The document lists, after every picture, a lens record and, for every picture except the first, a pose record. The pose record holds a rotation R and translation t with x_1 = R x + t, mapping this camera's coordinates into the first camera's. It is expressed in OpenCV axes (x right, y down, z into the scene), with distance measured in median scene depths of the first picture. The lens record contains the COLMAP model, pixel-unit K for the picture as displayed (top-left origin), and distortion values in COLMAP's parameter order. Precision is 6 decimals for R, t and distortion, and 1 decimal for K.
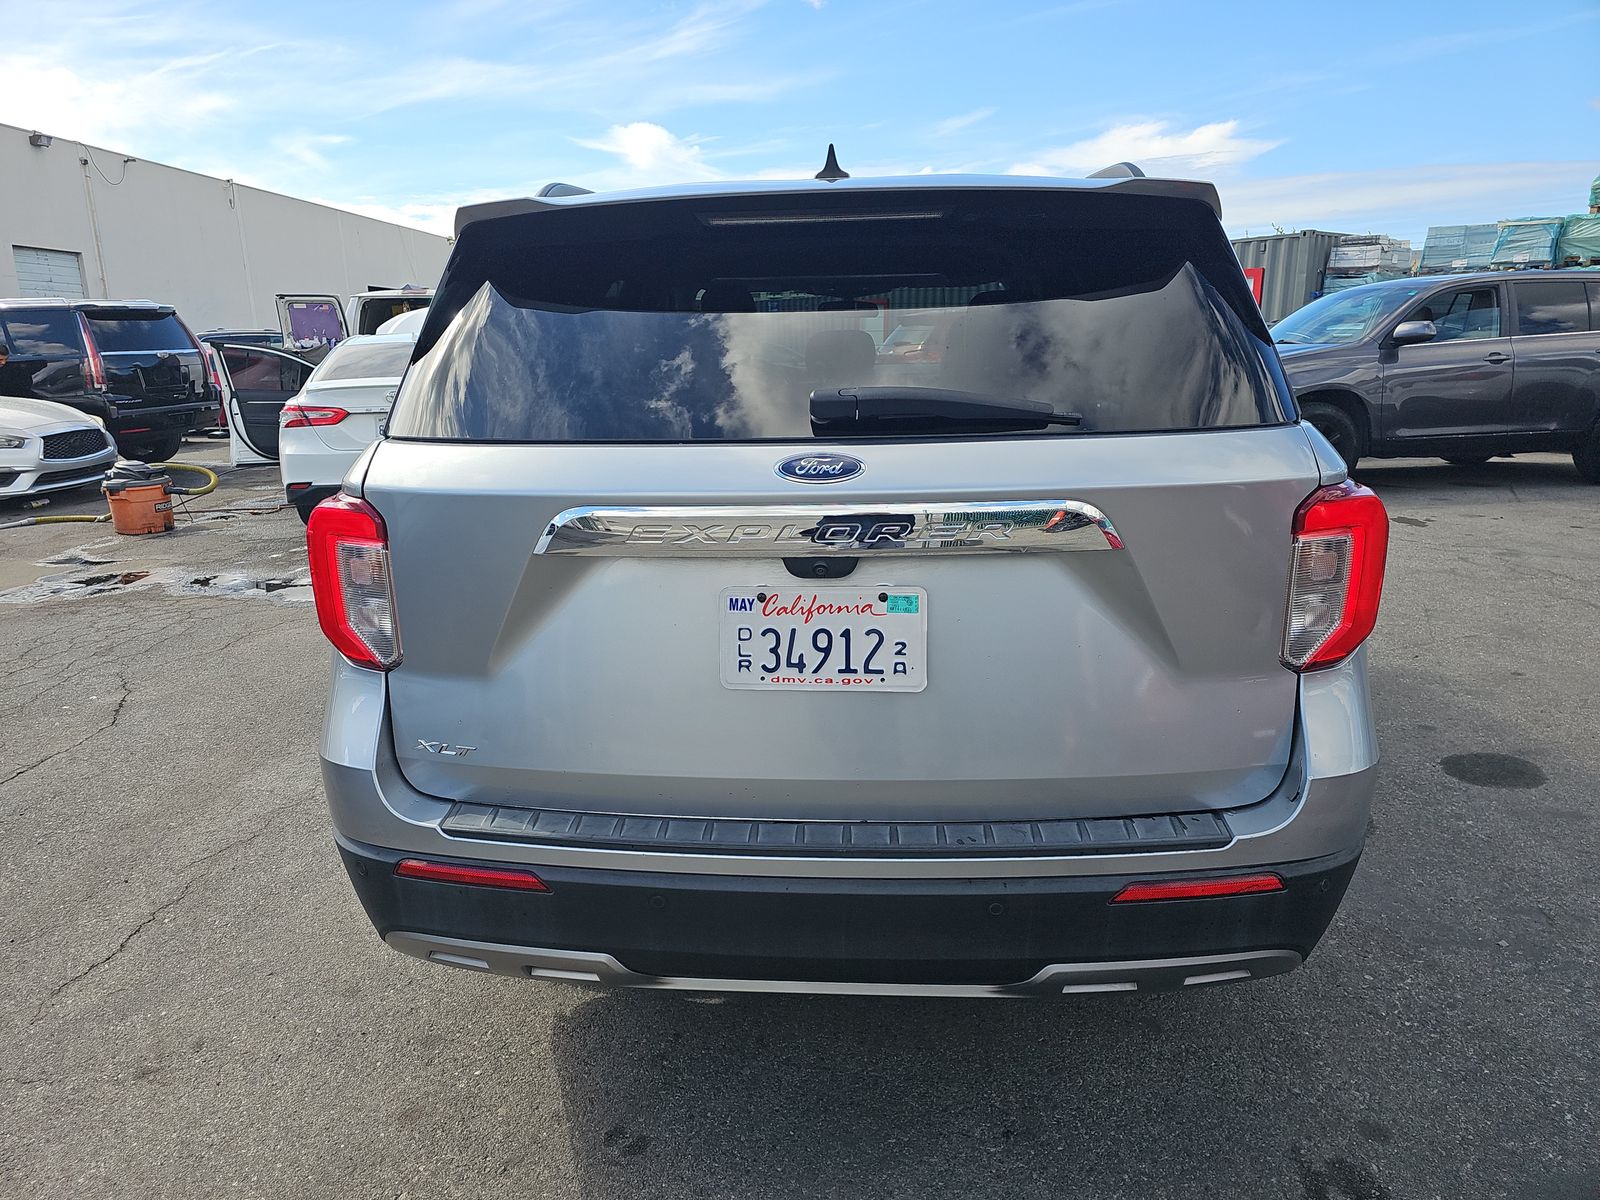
lens RADIAL K [[1064.9, 0, 791.2], [0, 1064.9, 588.7], [0, 0, 1]] dist [0.025182, -0.020820]
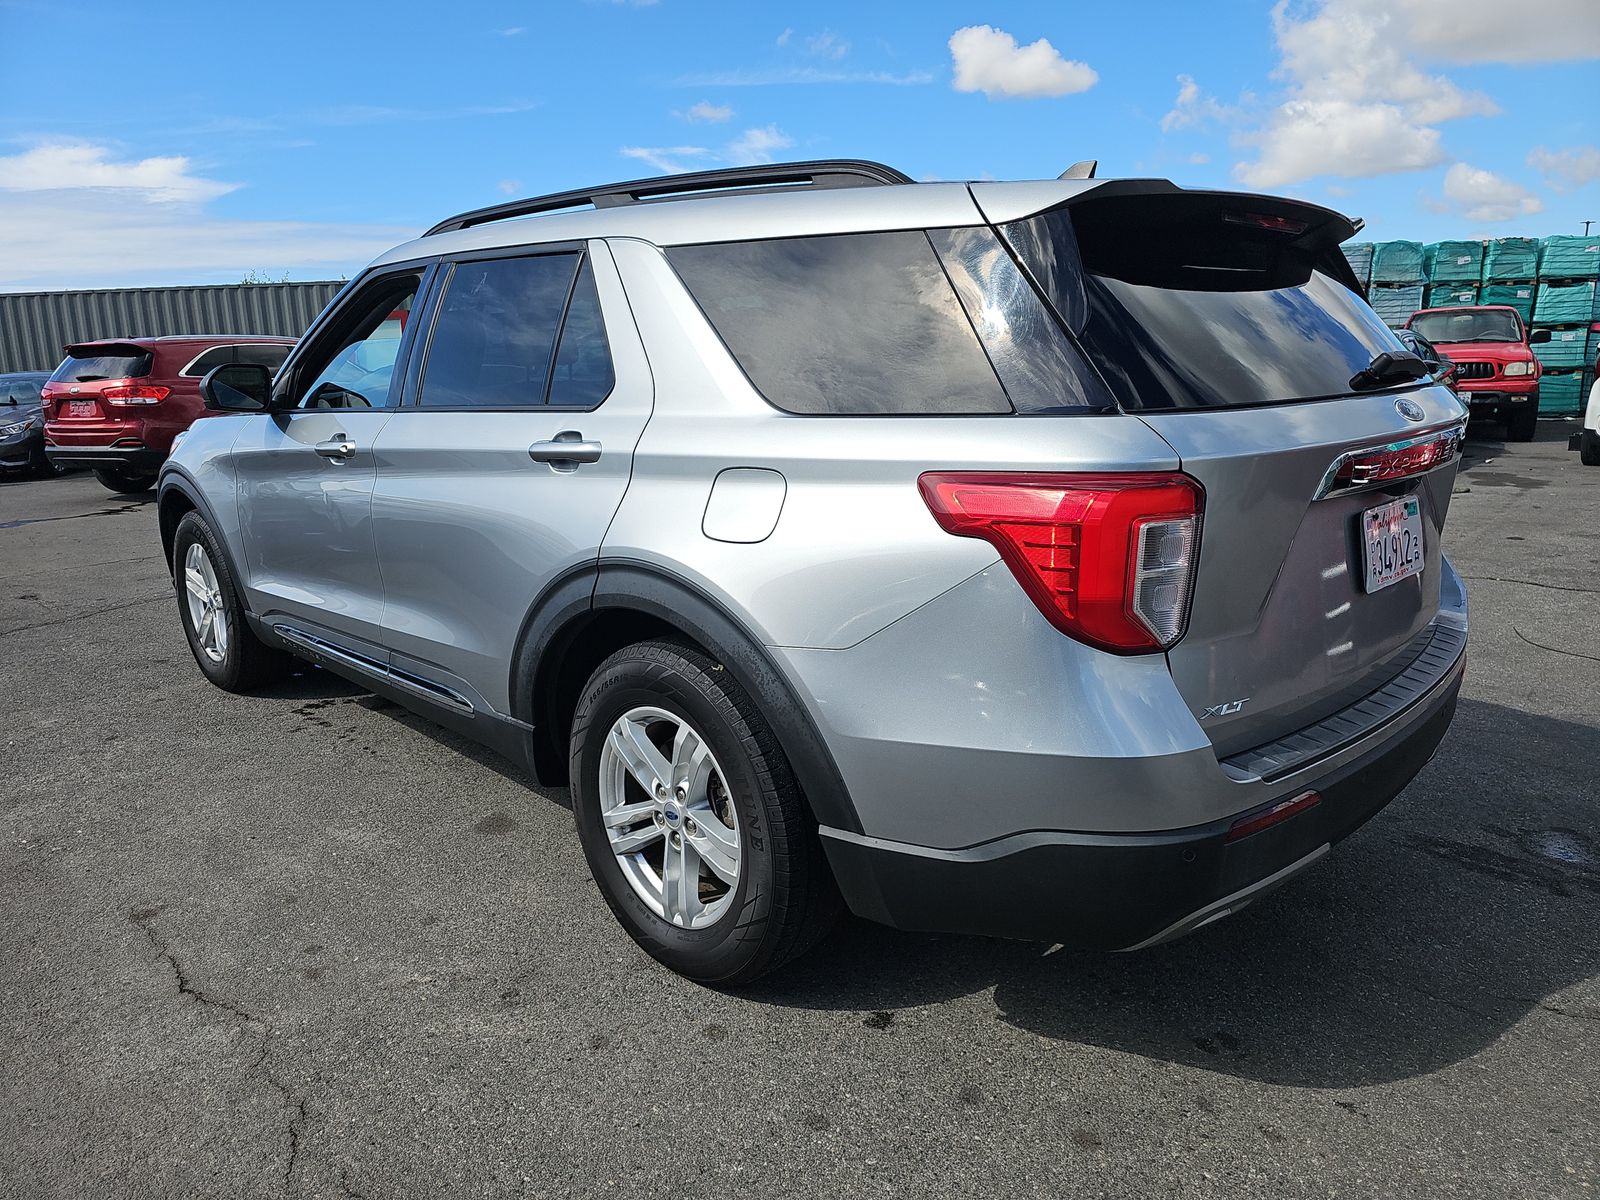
lens RADIAL K [[1064.9, 0, 790.3], [0, 1064.9, 604.6], [0, 0, 1]] dist [0.025182, -0.020820]
pose [[0.656742, -0.164978, 0.735847, -1.211637], [0.182176, 0.981584, 0.057481, -0.076052], [-0.731780, 0.096303, 0.674703, 0.540564]]
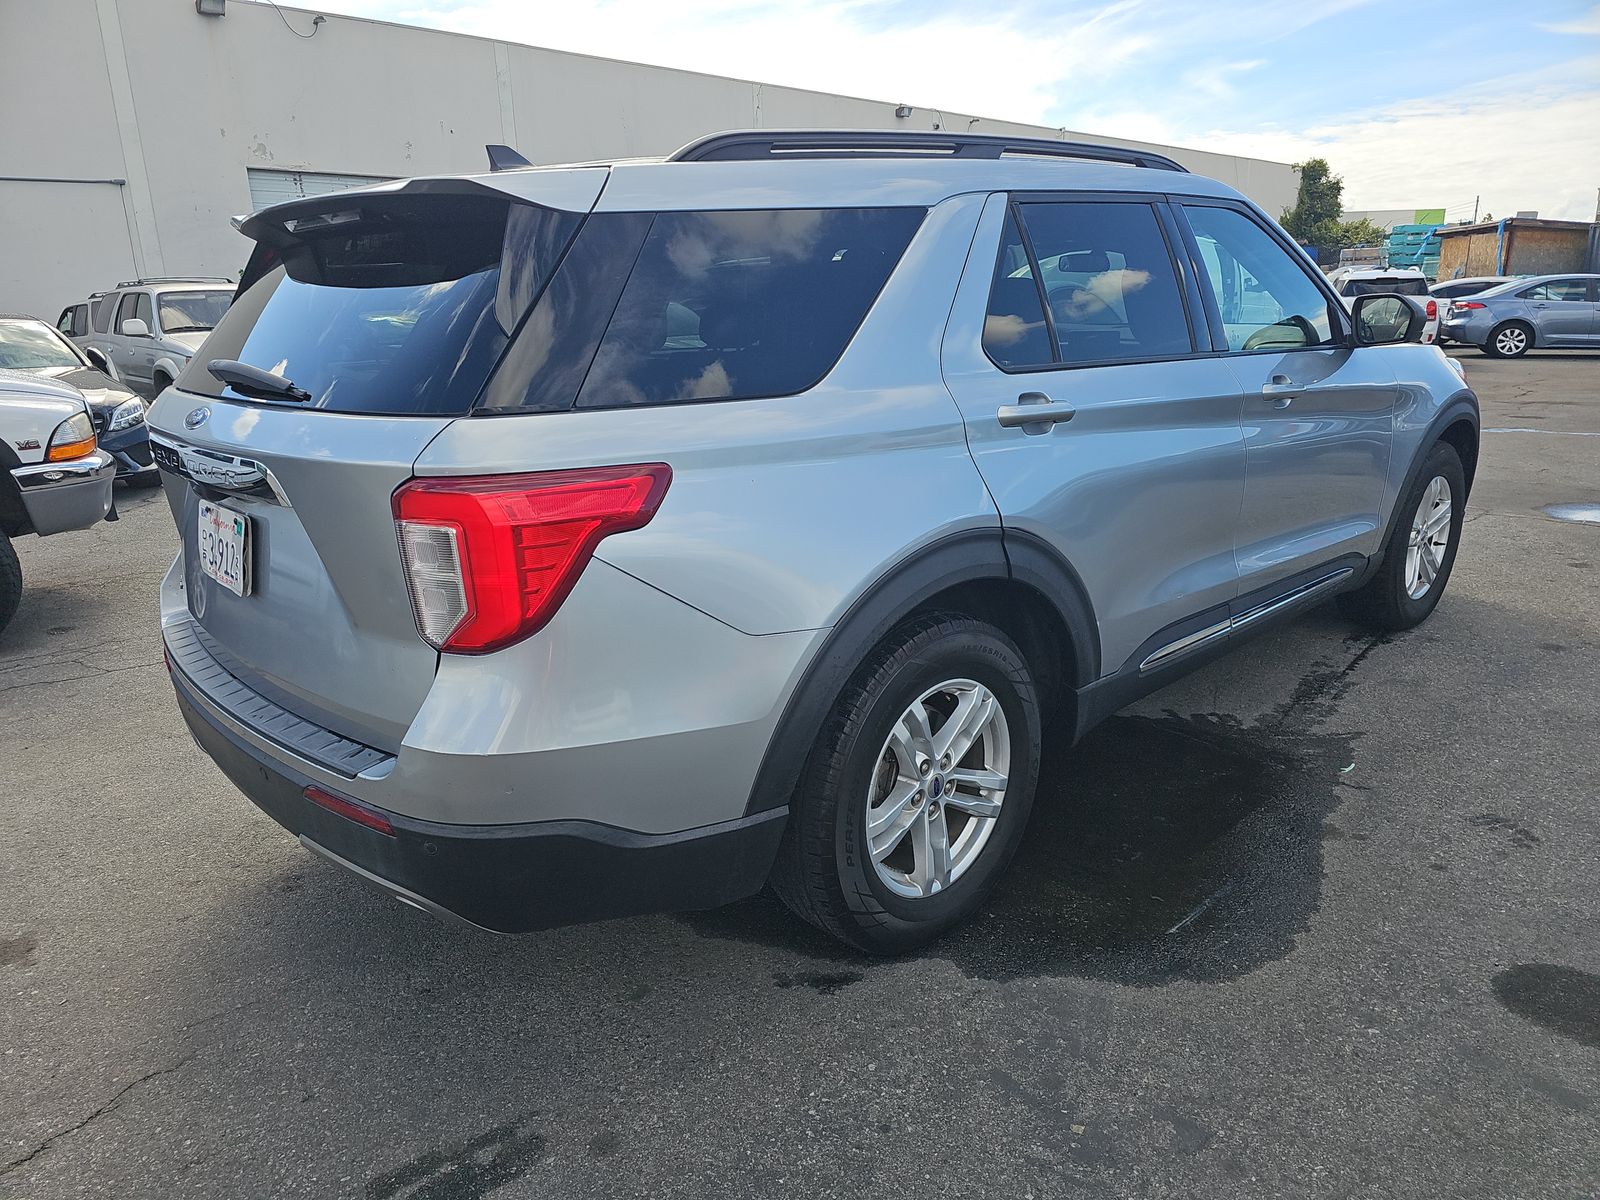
lens RADIAL K [[1064.9, 0, 797.1], [0, 1064.9, 614.8], [0, 0, 1]] dist [0.025182, -0.020820]
pose [[0.729868, 0.199884, -0.653712, 1.219764], [-0.147972, 0.979819, 0.134385, -0.131438], [0.667380, -0.001352, 0.744716, 0.383982]]
